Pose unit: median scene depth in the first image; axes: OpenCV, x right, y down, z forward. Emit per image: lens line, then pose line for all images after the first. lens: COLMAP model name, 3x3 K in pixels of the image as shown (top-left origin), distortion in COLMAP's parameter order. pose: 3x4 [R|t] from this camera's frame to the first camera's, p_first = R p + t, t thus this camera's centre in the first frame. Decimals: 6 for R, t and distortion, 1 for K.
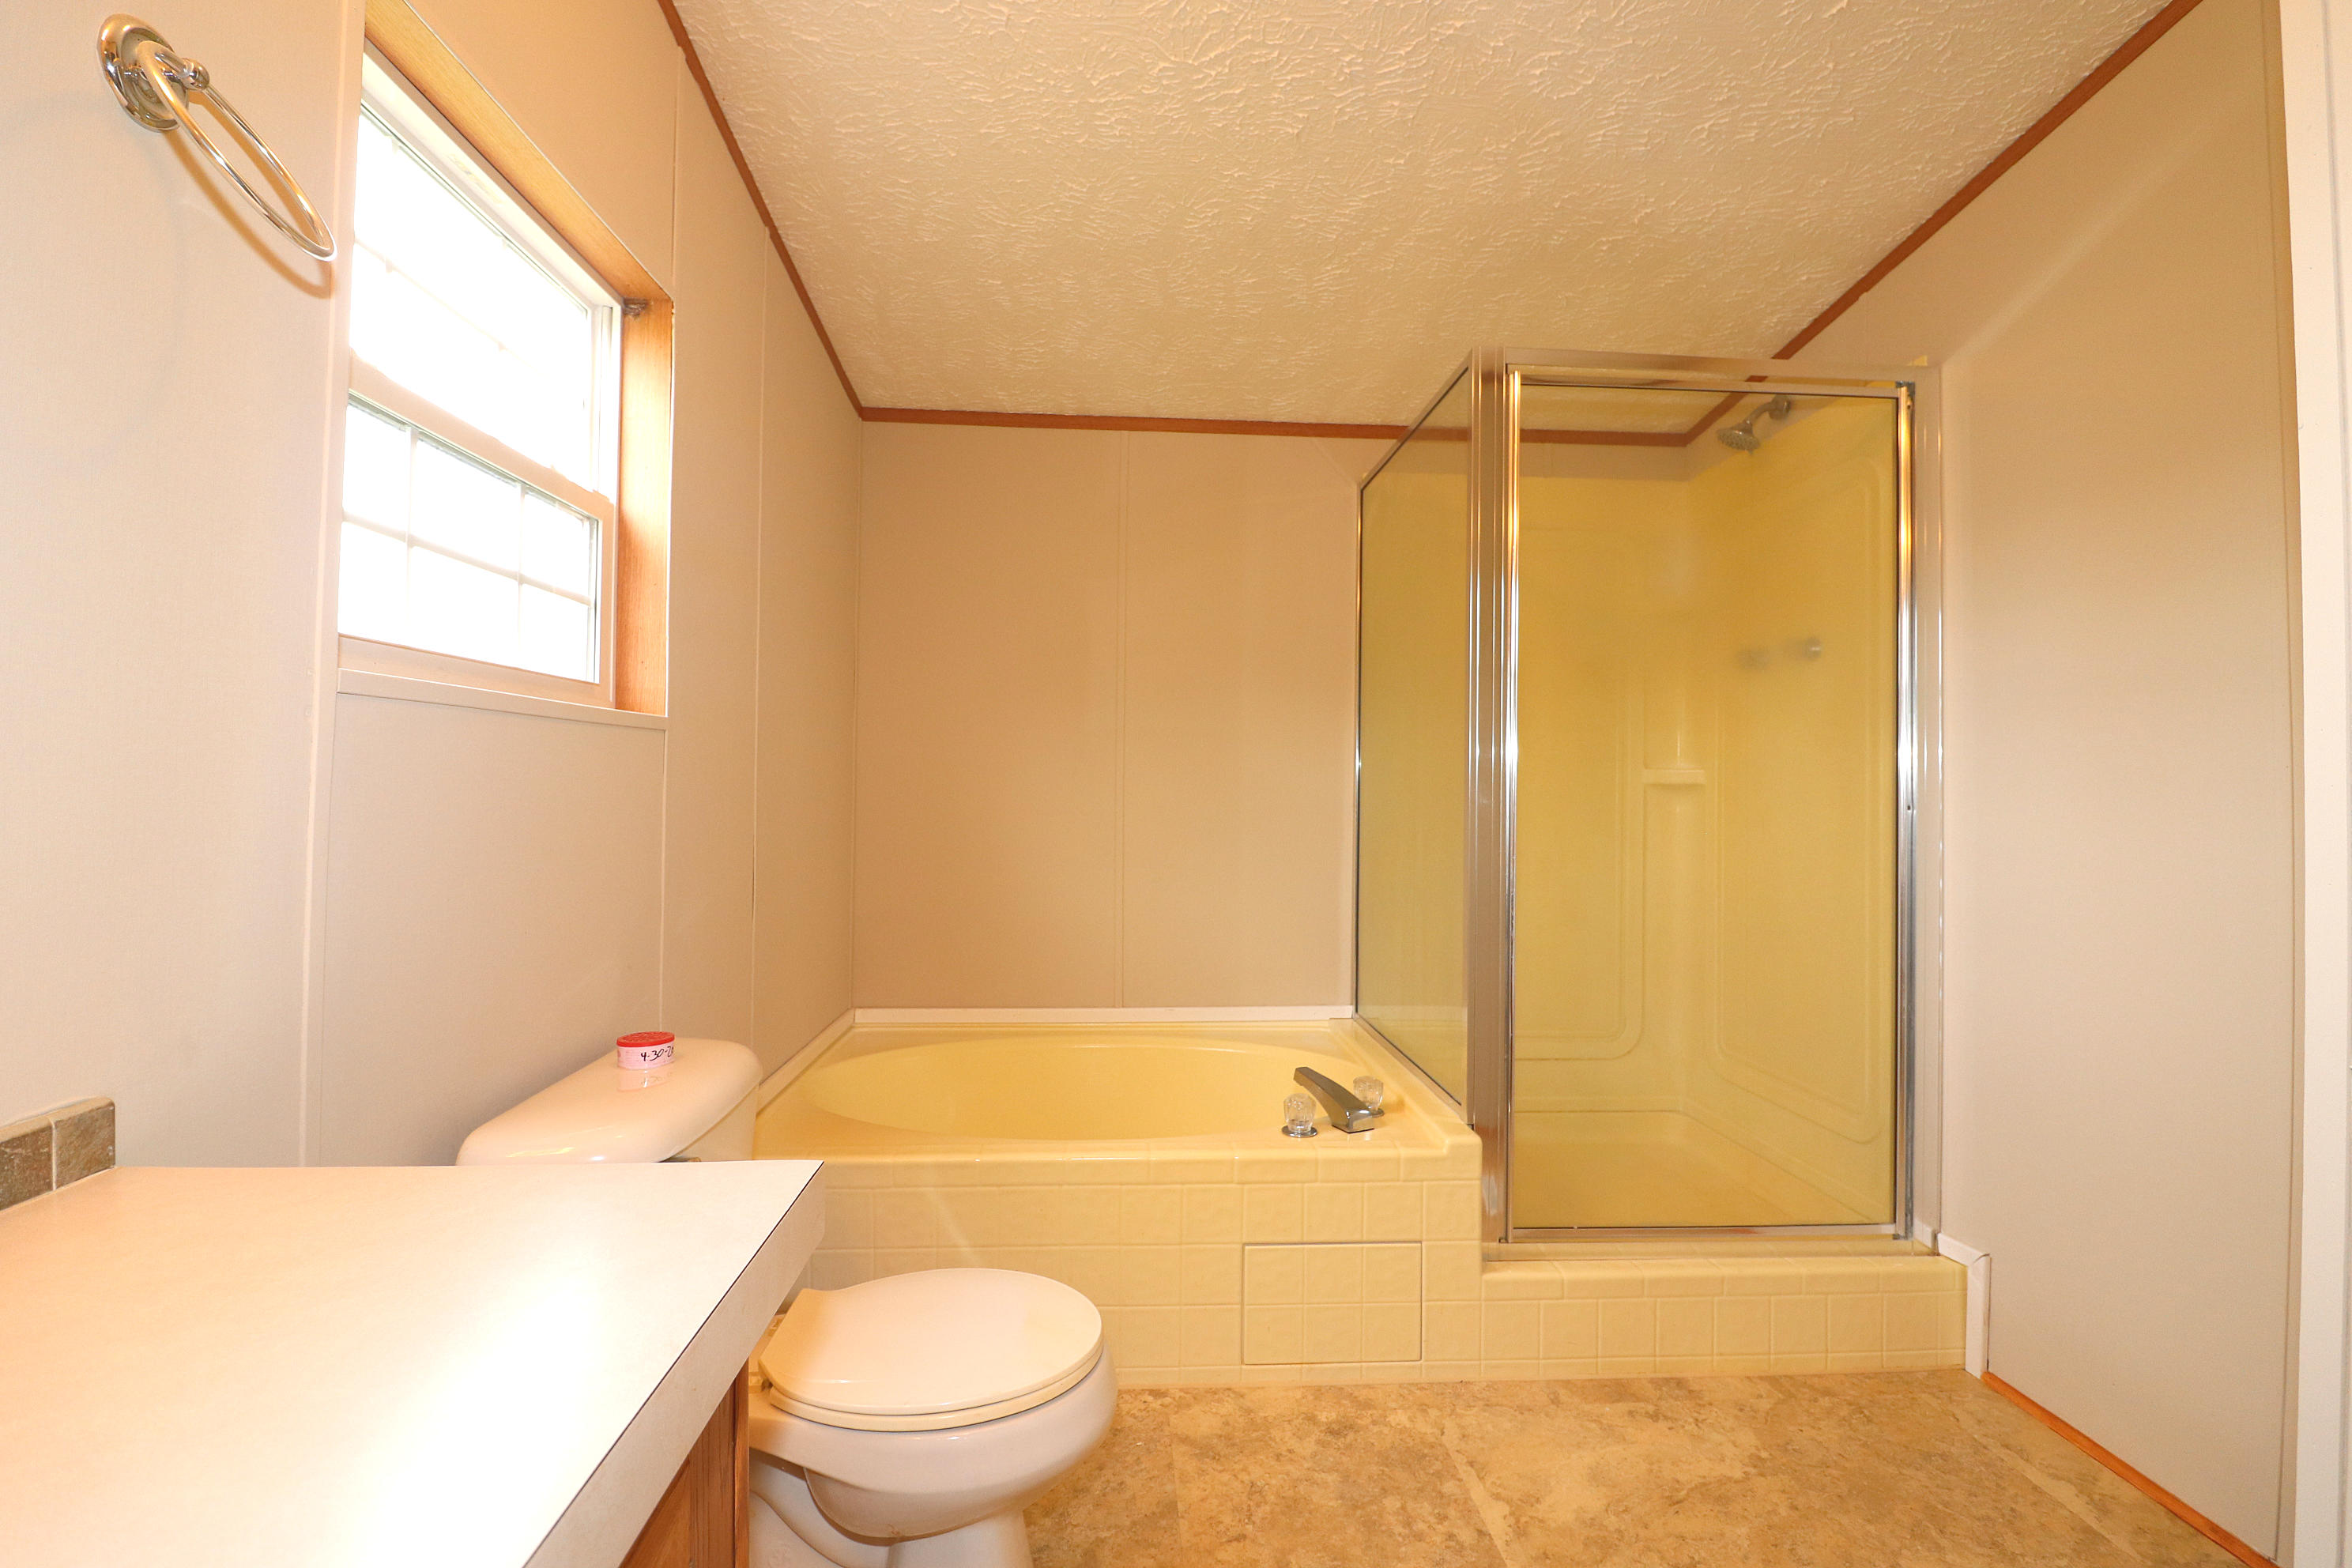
lens RADIAL K [[1080.2, 0, 1168.1], [0, 1080.2, 764.9], [0, 0, 1]] dist [-0.000824, -0.012791]
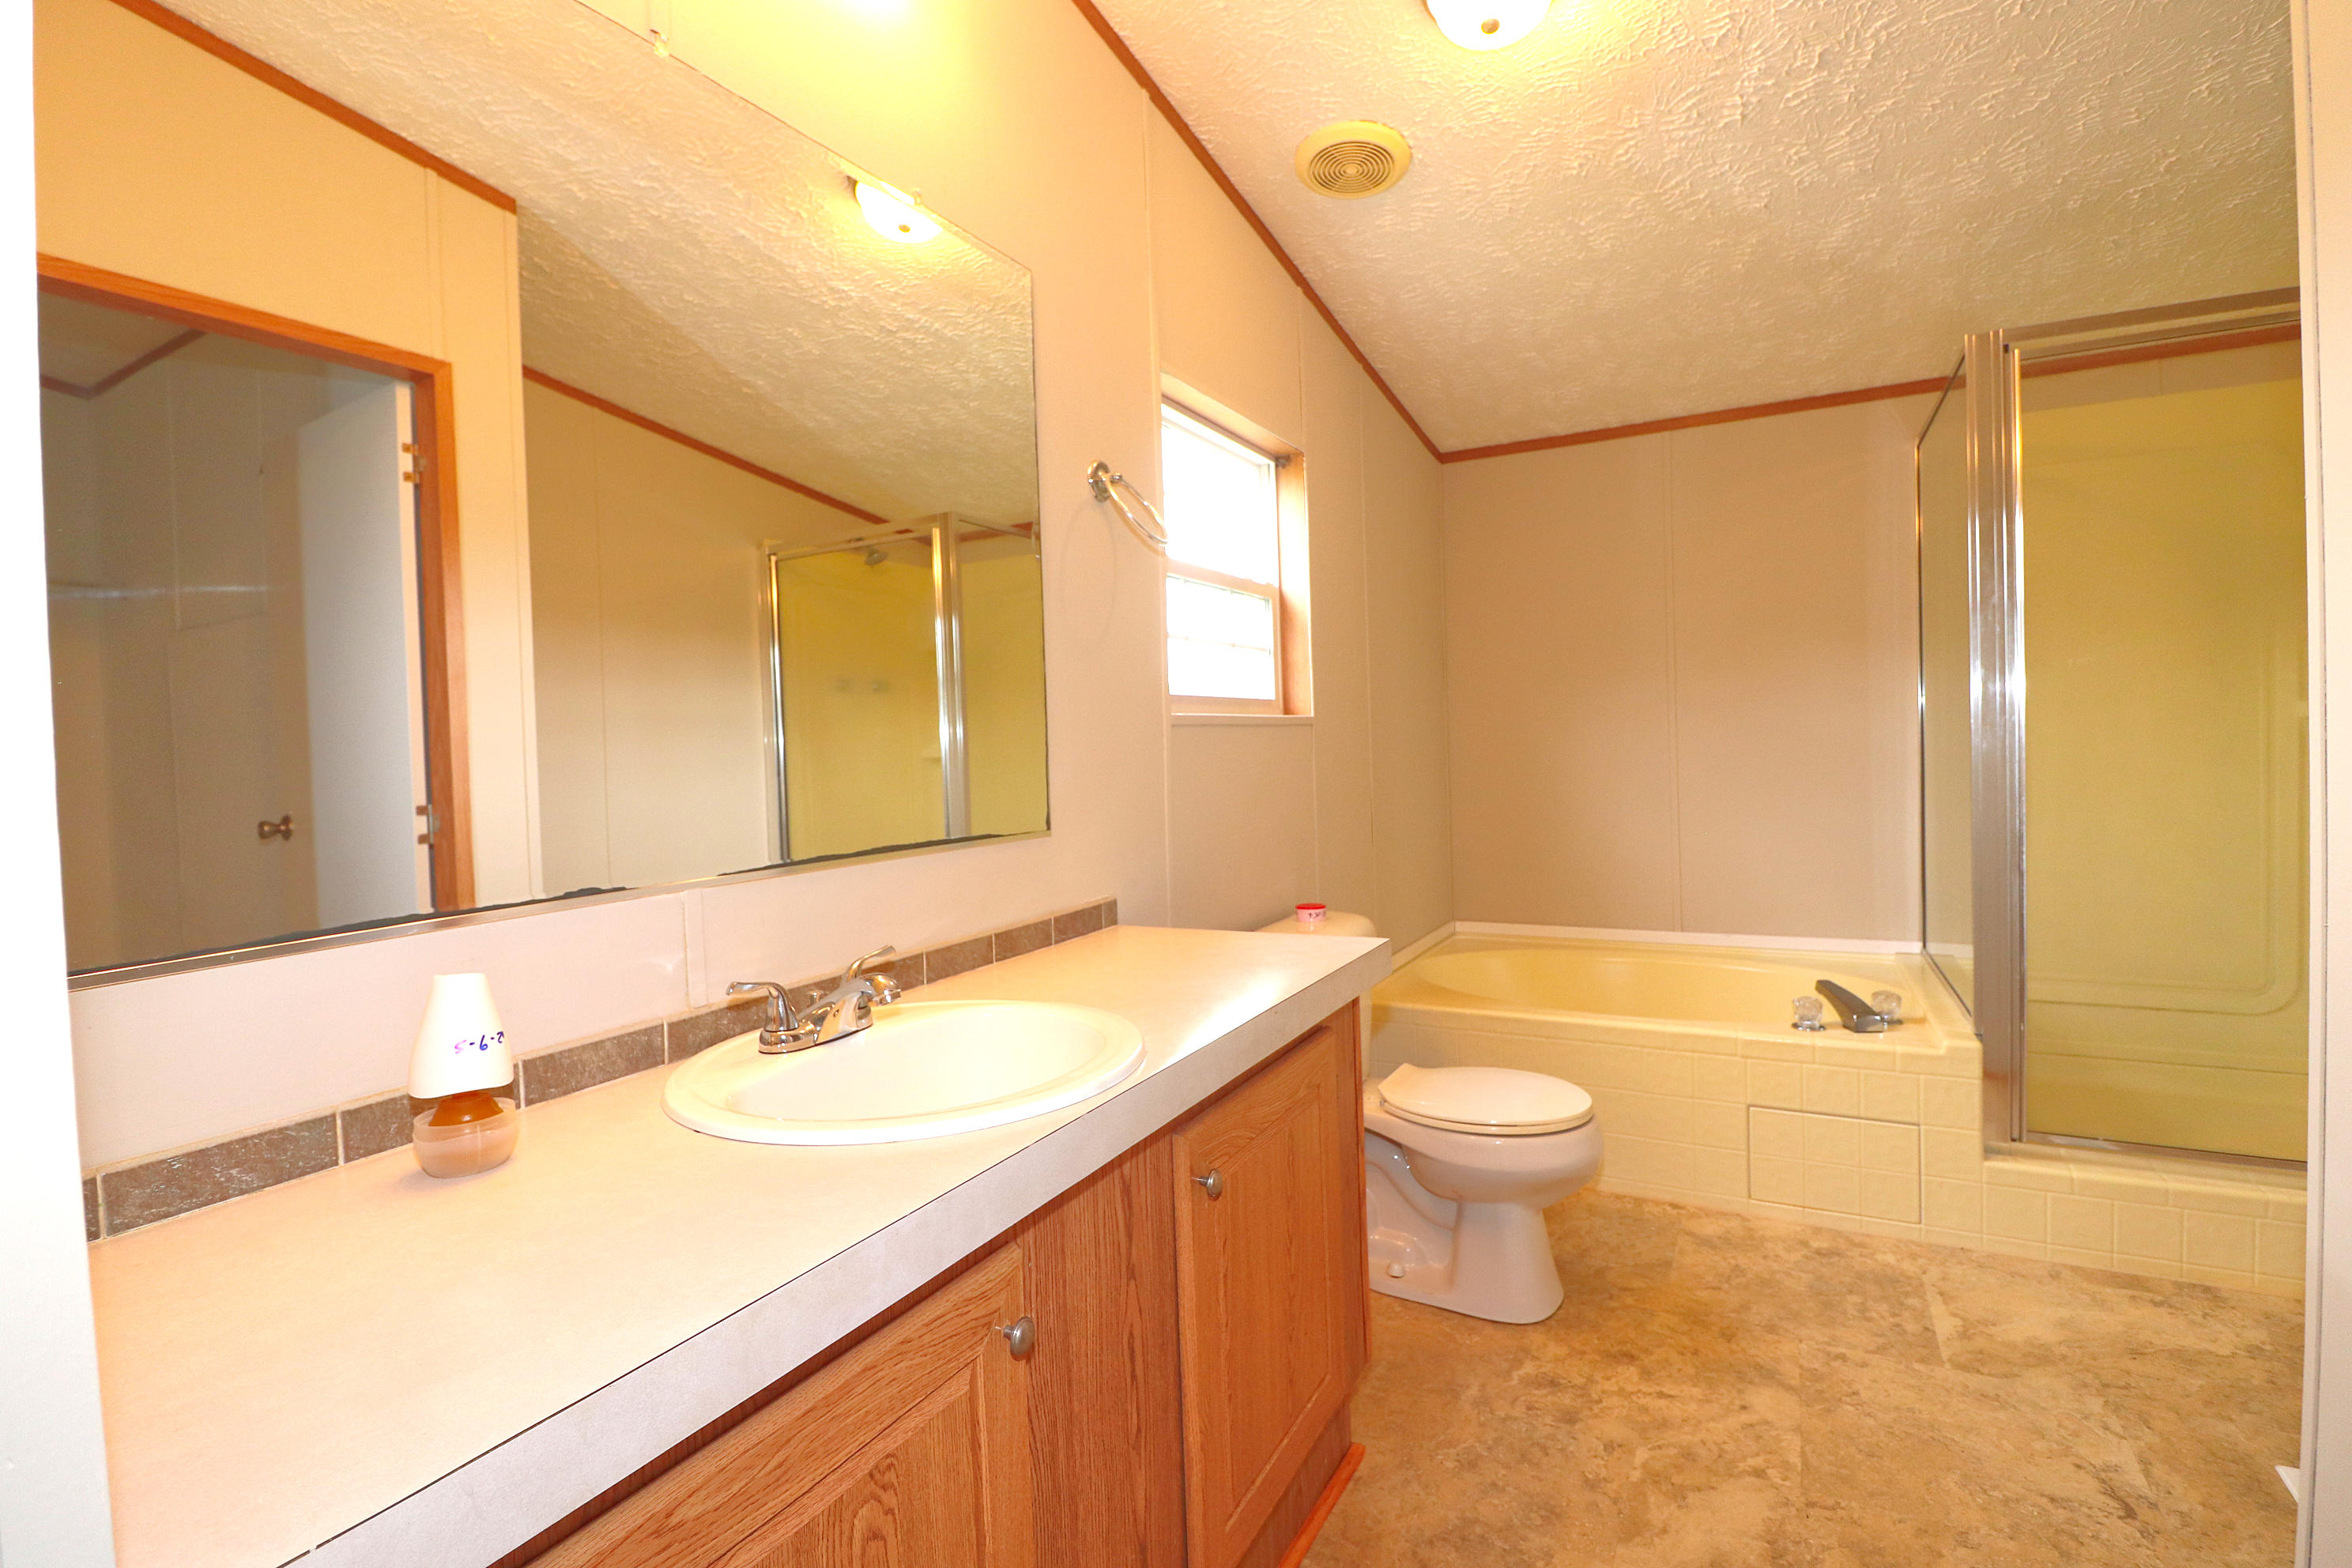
lens RADIAL K [[1080.2, 0, 1168.1], [0, 1080.2, 764.9], [0, 0, 1]] dist [-0.000824, -0.012791]
pose [[0.841528, -0.026319, -0.539572, 0.195164], [0.050024, 0.998317, 0.029323, -0.026234], [0.537892, -0.051668, 0.841429, -0.420165]]
